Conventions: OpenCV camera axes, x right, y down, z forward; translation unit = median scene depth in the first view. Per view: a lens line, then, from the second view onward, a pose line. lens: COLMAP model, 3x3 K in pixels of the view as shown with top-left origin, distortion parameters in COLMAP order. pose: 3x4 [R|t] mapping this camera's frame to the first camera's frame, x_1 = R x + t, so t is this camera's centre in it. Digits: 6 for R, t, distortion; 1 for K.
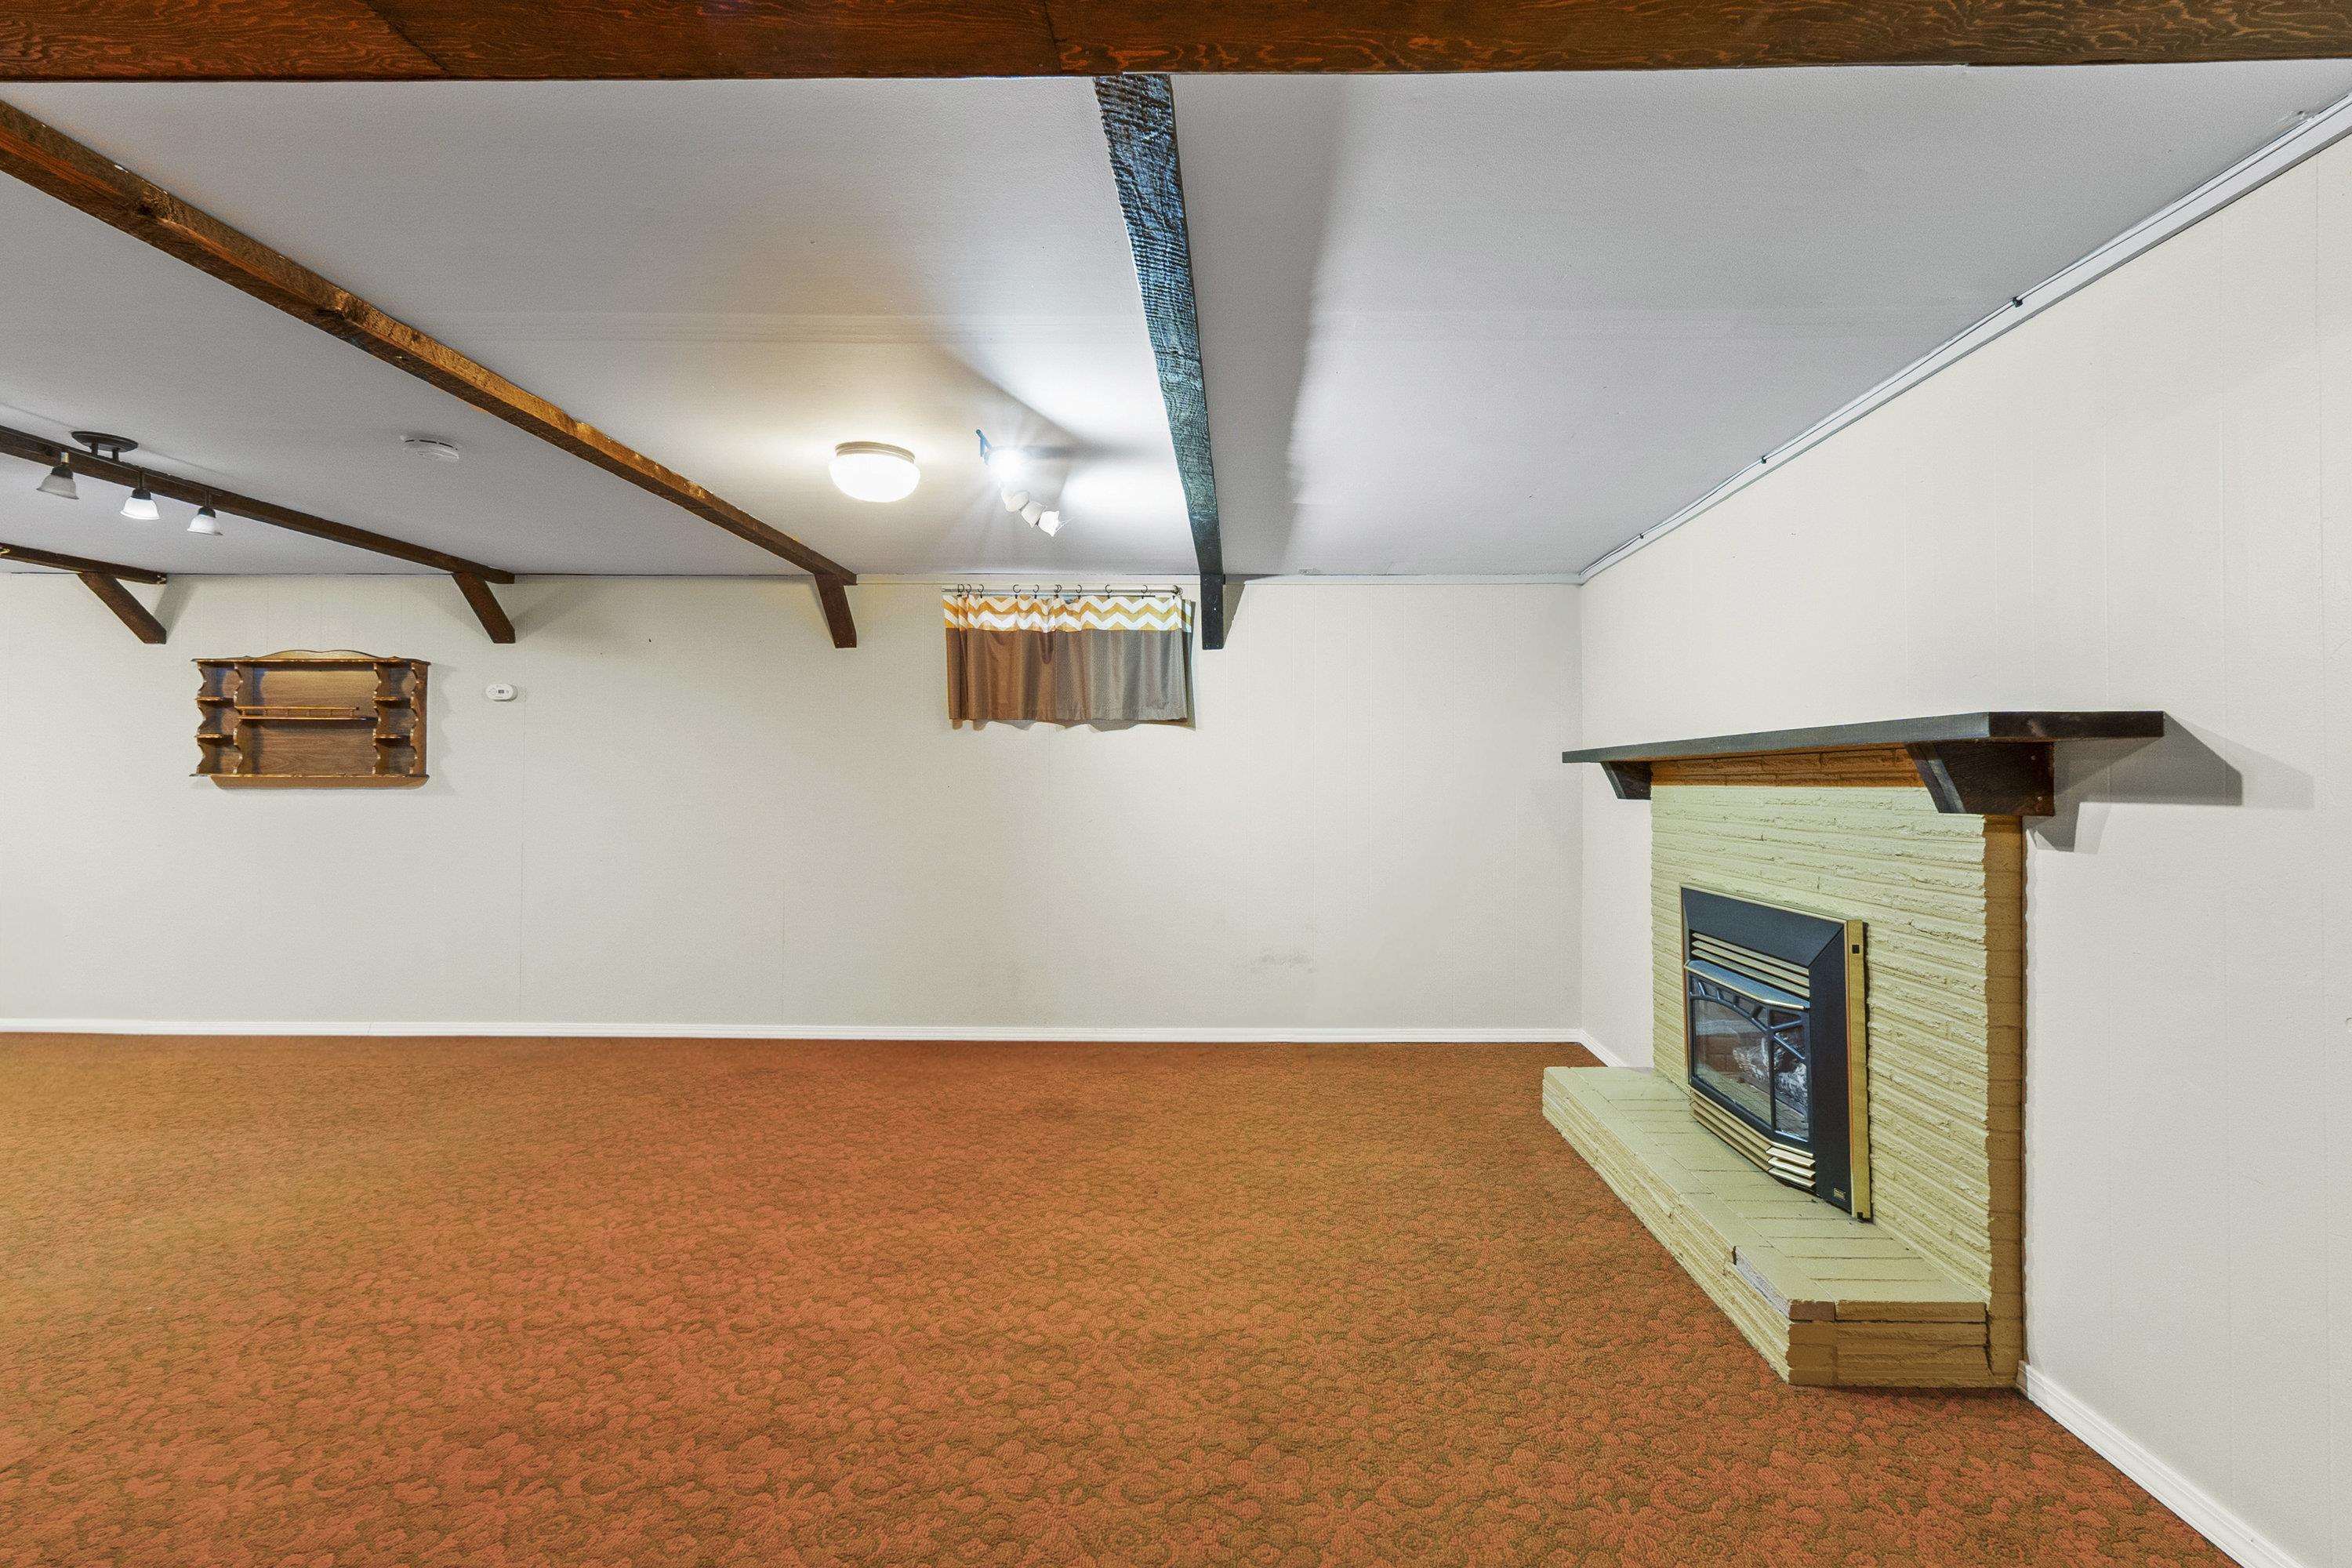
lens RADIAL K [[1051.3, 0, 1173.8], [0, 1051.3, 784.2], [0, 0, 1]] dist [0.001878, 0.000217]
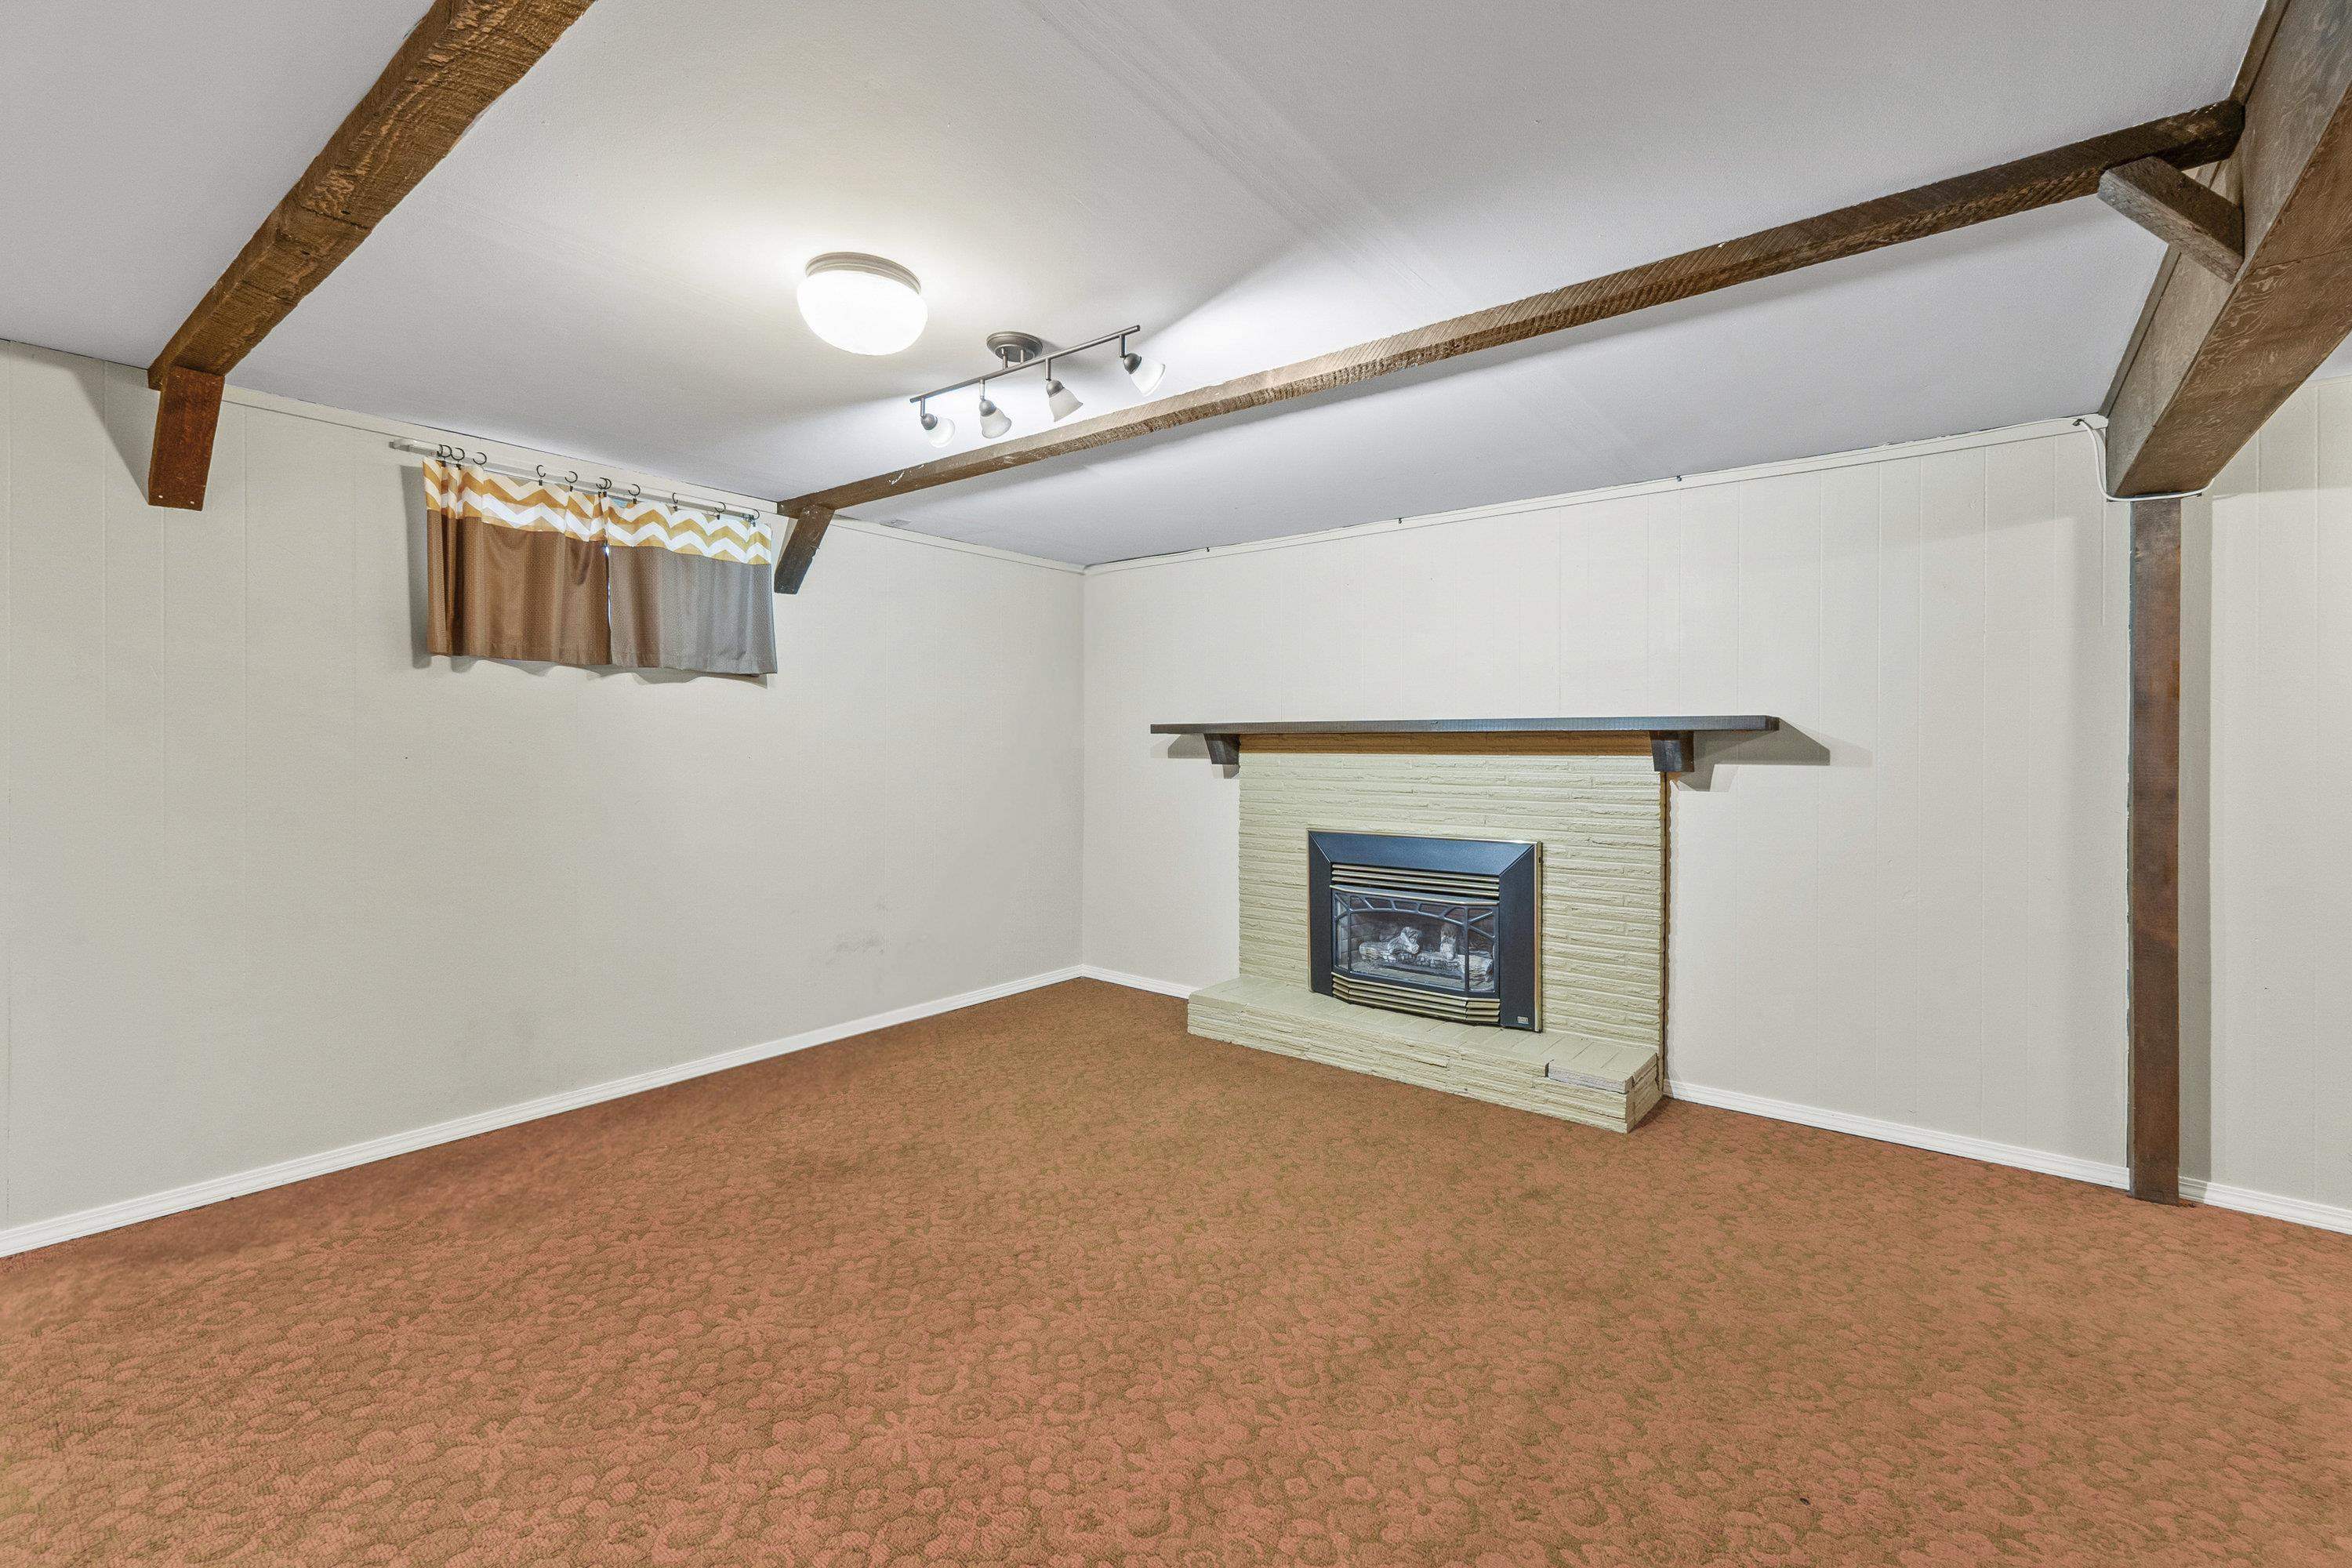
lens RADIAL K [[997.5, 0, 1176.1], [0, 997.5, 768.5], [0, 0, 1]] dist [0.002593, 0.002055]
pose [[0.606846, -0.016344, 0.794651, -0.607703], [-0.001042, 0.999771, 0.021358, -0.006371], [-0.794819, -0.013789, 0.606691, 0.382821]]
